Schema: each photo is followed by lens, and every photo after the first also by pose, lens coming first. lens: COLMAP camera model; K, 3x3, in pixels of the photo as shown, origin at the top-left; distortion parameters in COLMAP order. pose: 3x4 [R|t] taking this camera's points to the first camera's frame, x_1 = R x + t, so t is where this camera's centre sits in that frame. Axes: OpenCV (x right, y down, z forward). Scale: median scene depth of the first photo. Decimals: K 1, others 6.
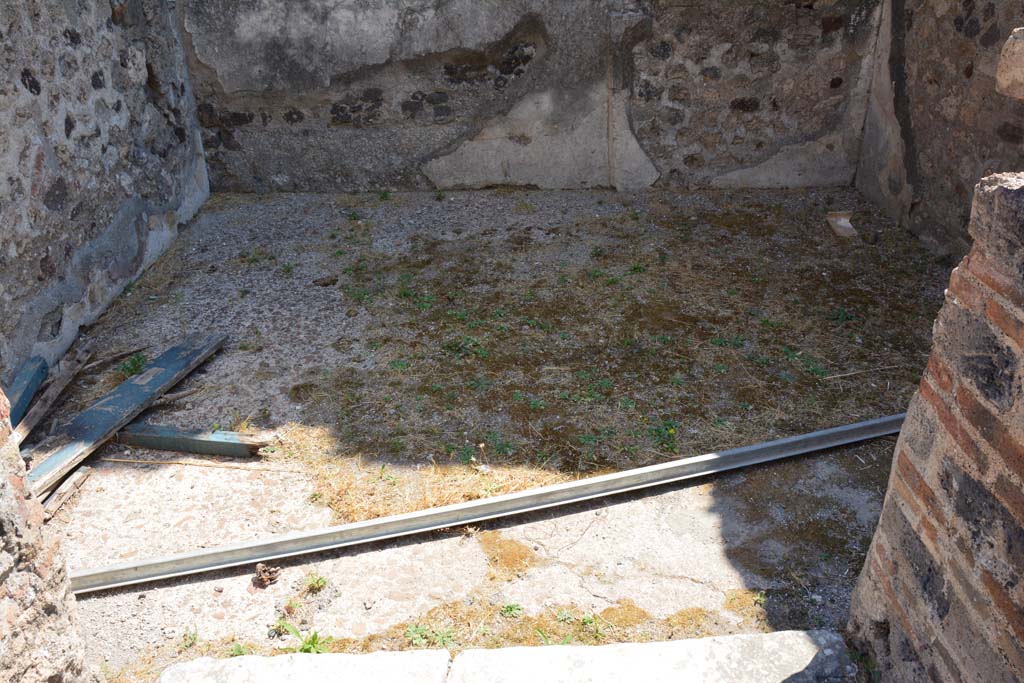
lens RADIAL K [[808.4, 0, 512.0], [0, 808.4, 348.7], [0, 0, 1]] dist [-0.145269, 0.093171]
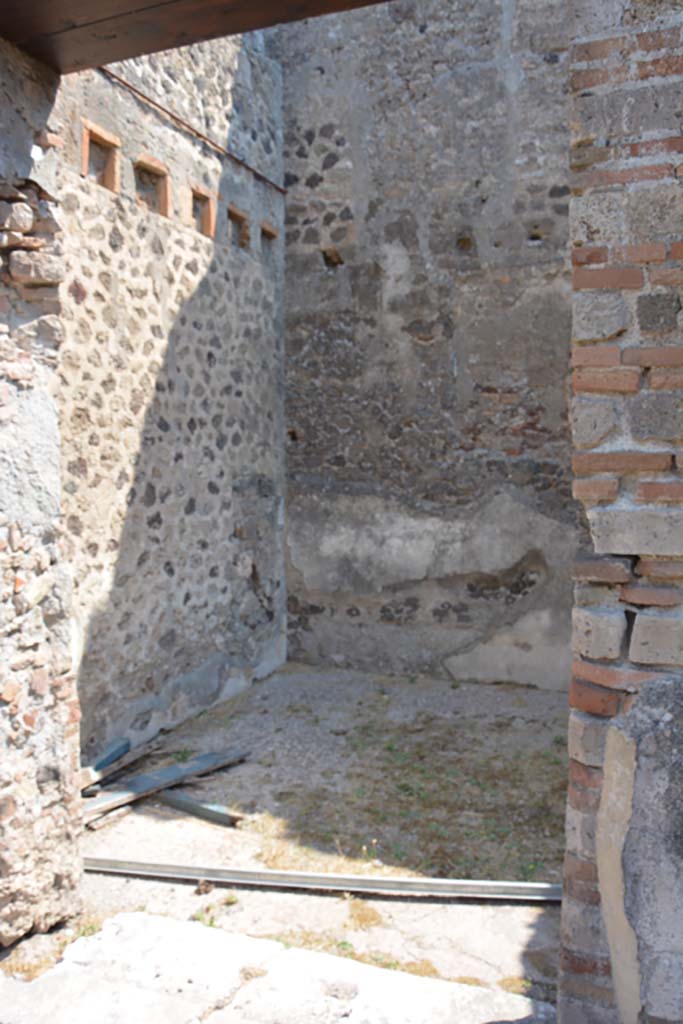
lens RADIAL K [[808.4, 0, 333.3], [0, 808.4, 512.2], [0, 0, 1]] dist [-0.145269, 0.093171]
pose [[0.916765, 0.032148, -0.398132, 0.296159], [-0.195453, 0.905374, -0.376957, 0.094000], [0.348340, 0.423397, 0.836298, -0.282000]]
